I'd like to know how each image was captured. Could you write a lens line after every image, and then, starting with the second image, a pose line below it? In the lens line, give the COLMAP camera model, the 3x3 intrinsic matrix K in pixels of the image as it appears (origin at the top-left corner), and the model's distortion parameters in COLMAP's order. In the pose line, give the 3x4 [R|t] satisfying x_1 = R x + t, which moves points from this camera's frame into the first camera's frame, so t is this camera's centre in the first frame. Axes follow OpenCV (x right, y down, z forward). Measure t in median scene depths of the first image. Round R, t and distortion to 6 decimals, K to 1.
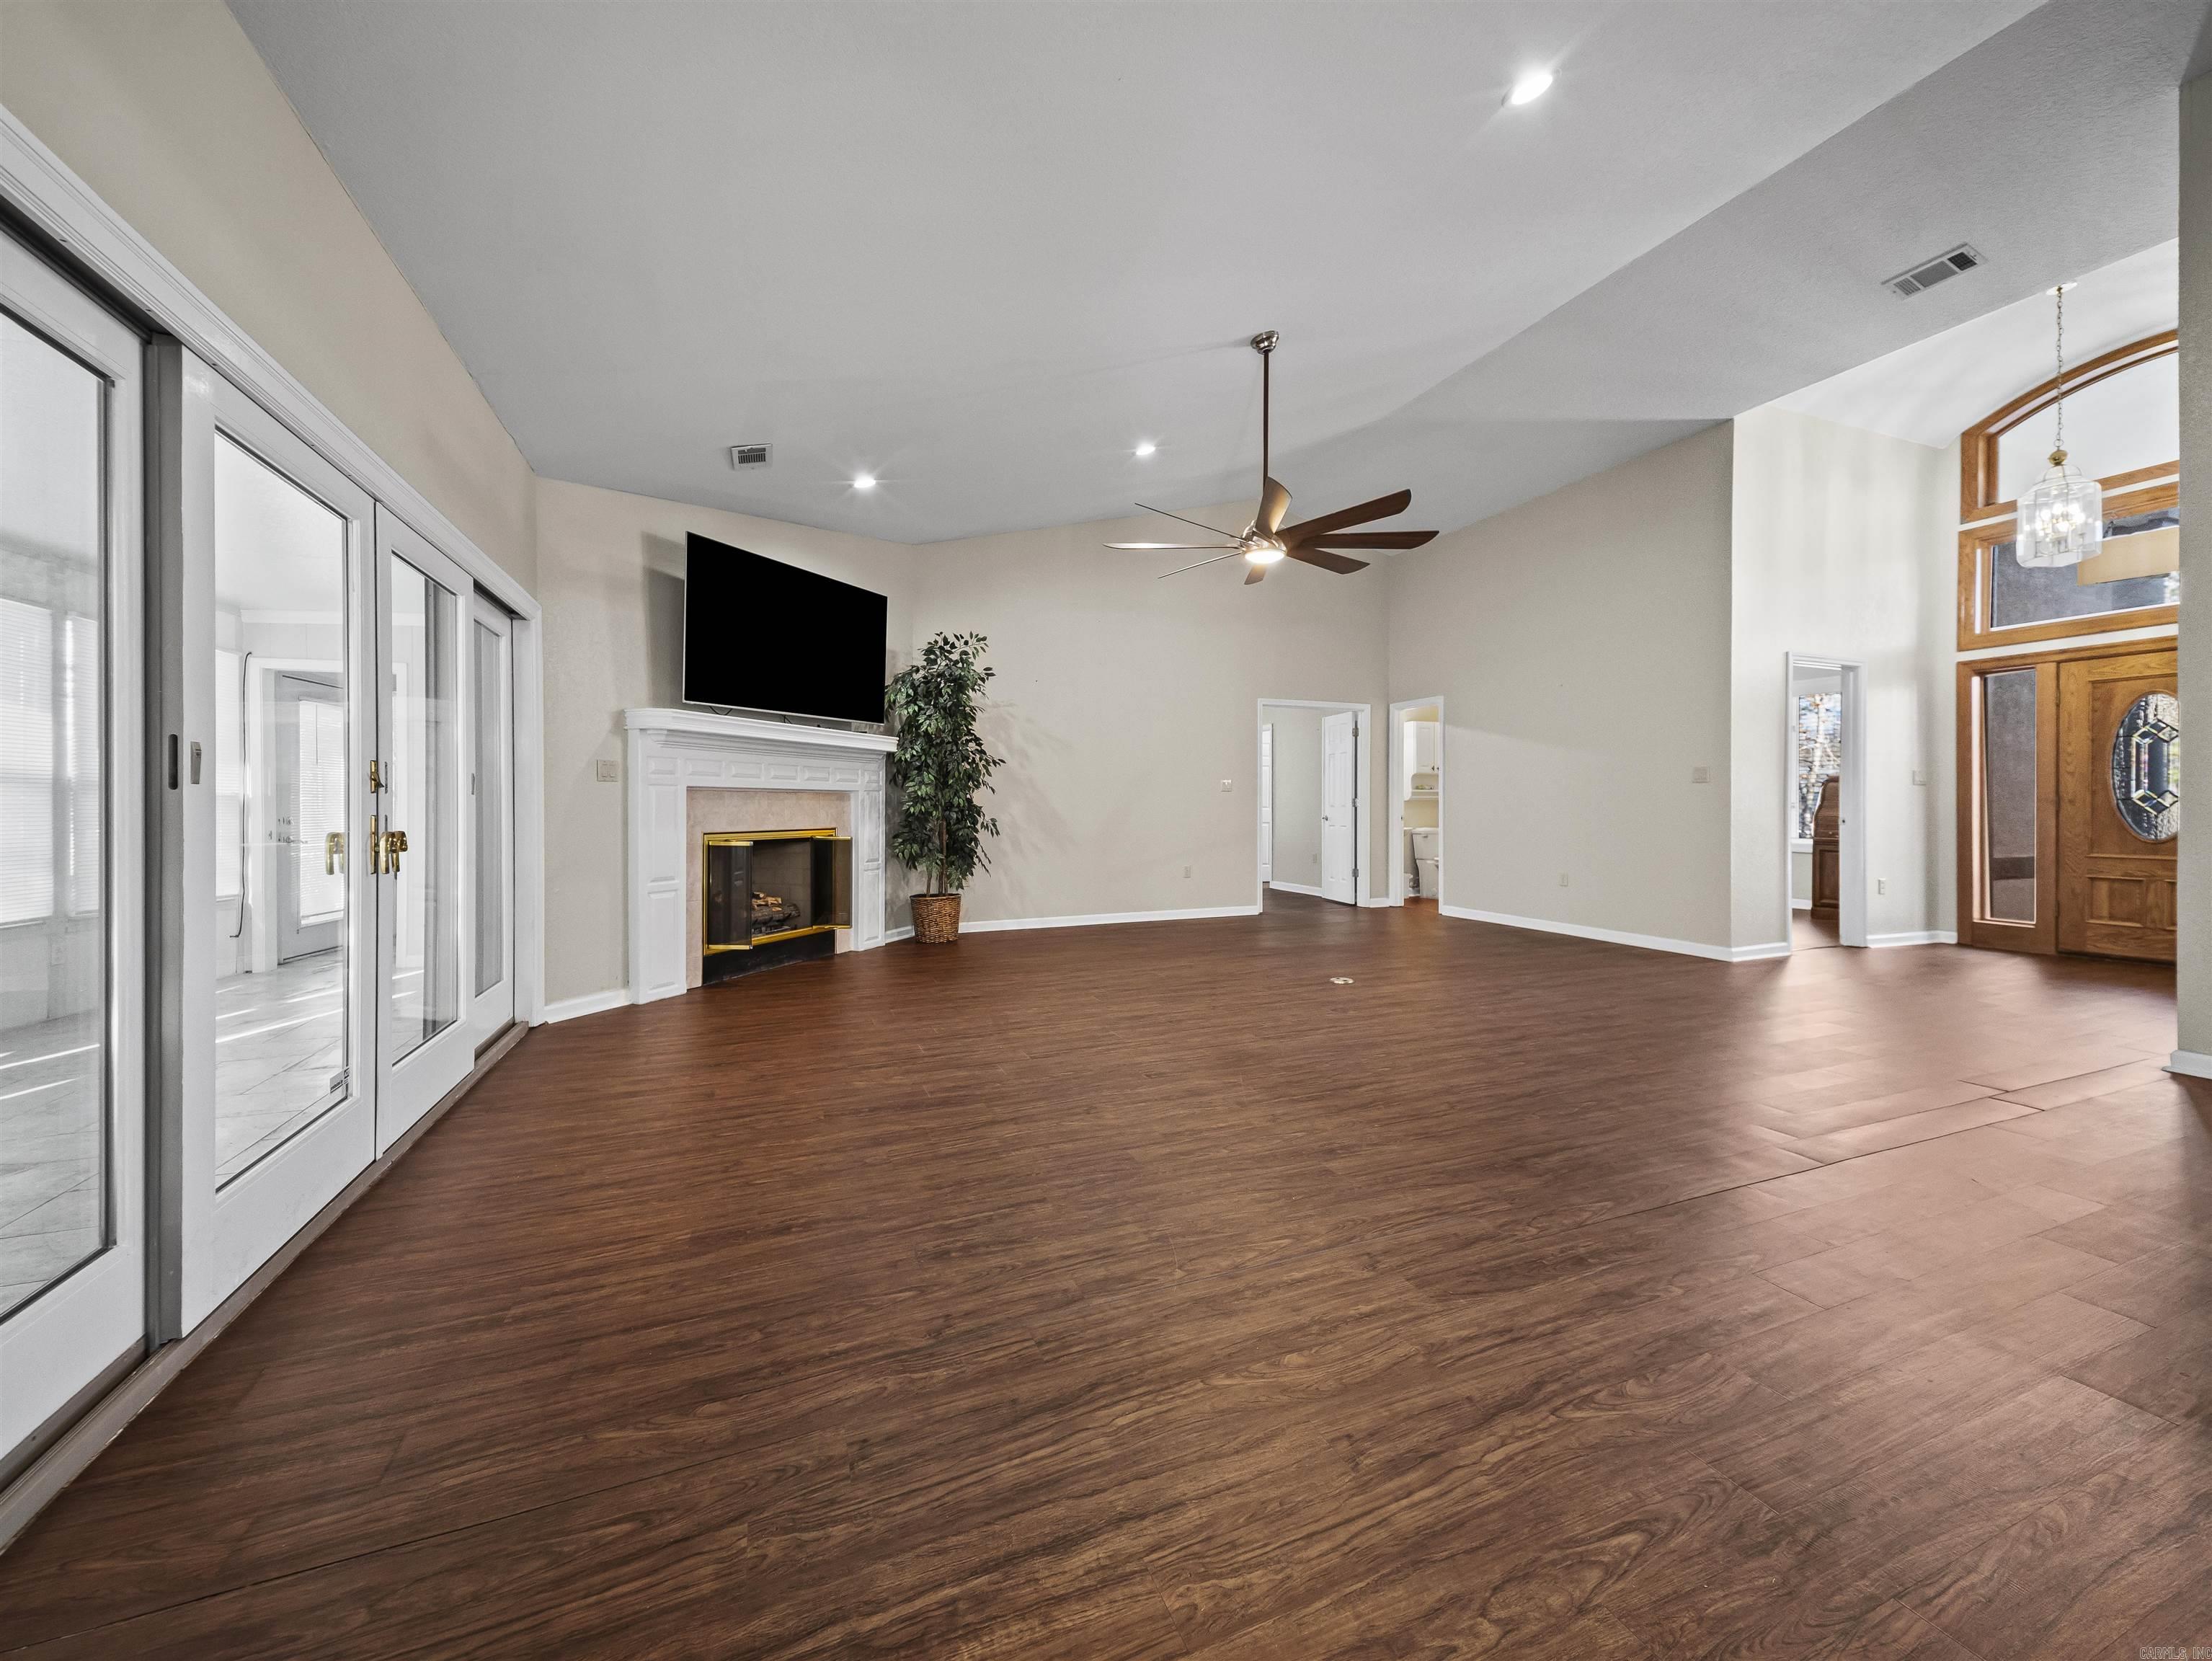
lens RADIAL K [[826.2, 0, 1107.9], [0, 826.2, 808.7], [0, 0, 1]] dist [0.010749, -0.000330]
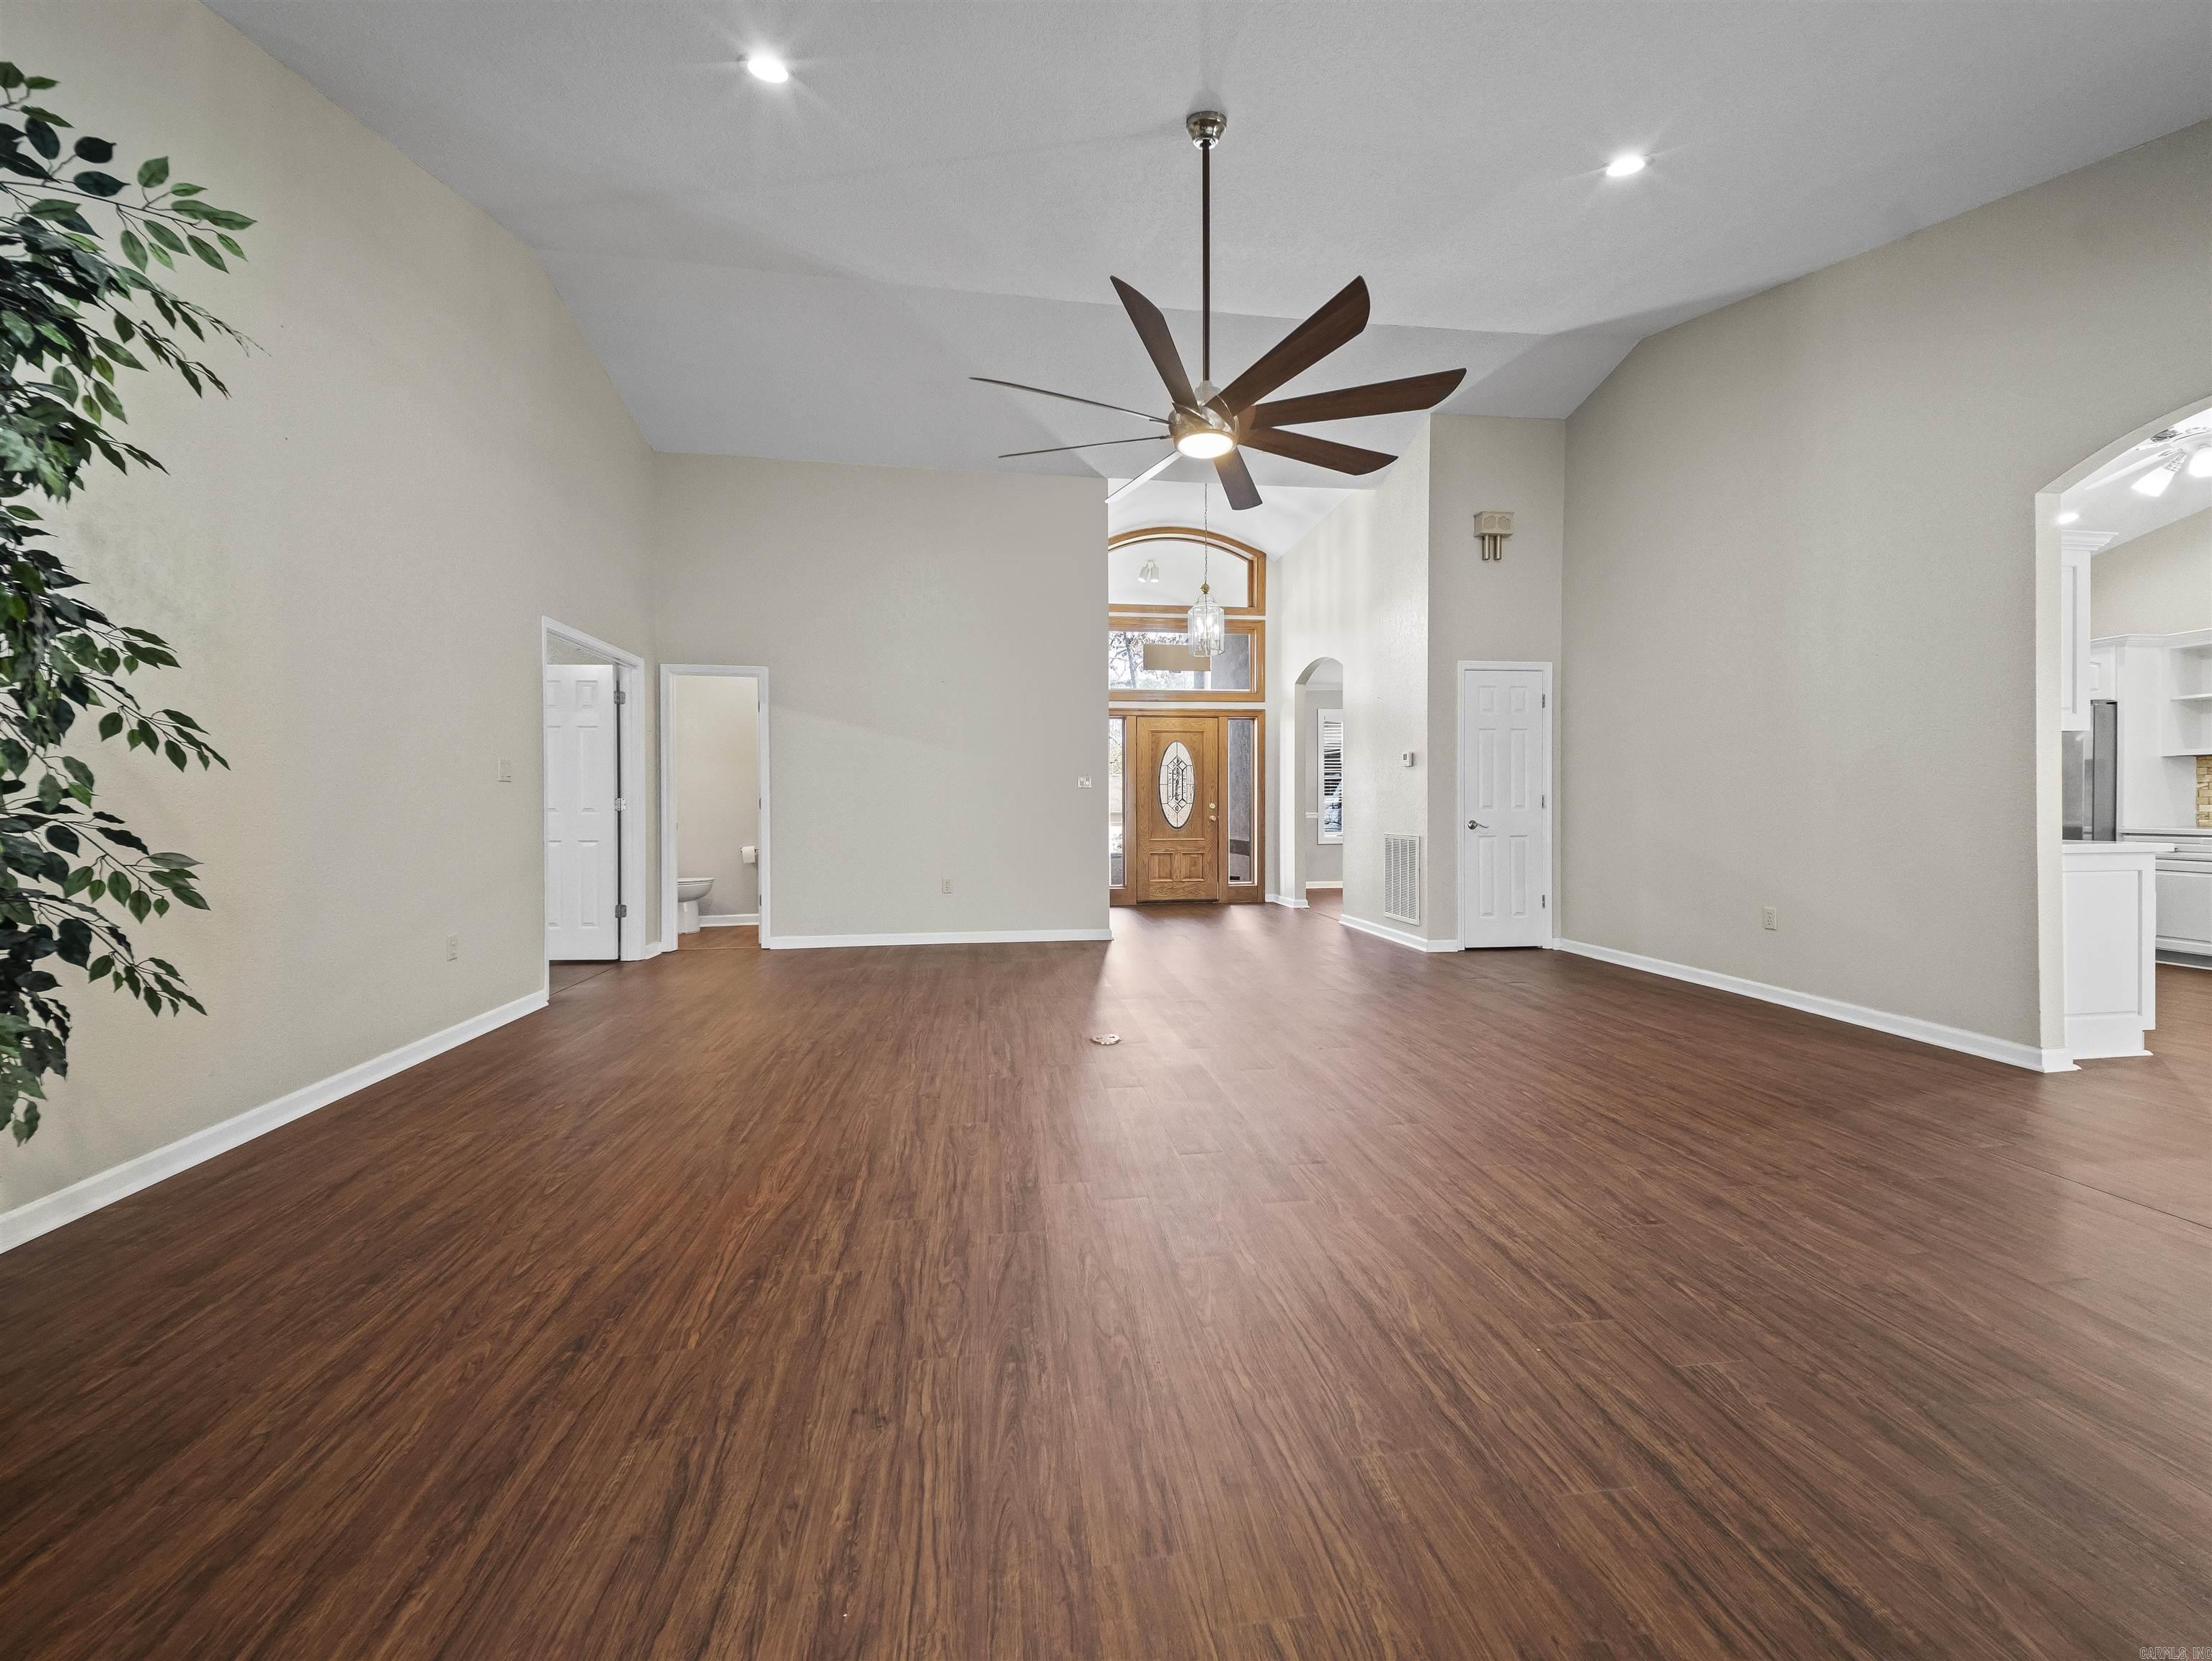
lens RADIAL K [[826.2, 0, 1097.3], [0, 826.2, 831.1], [0, 0, 1]] dist [0.010749, -0.000330]
pose [[0.277891, -0.036763, 0.959909, -0.747540], [0.011237, 0.999323, 0.035020, -0.024389], [-0.960547, 0.001055, 0.278117, 1.303932]]
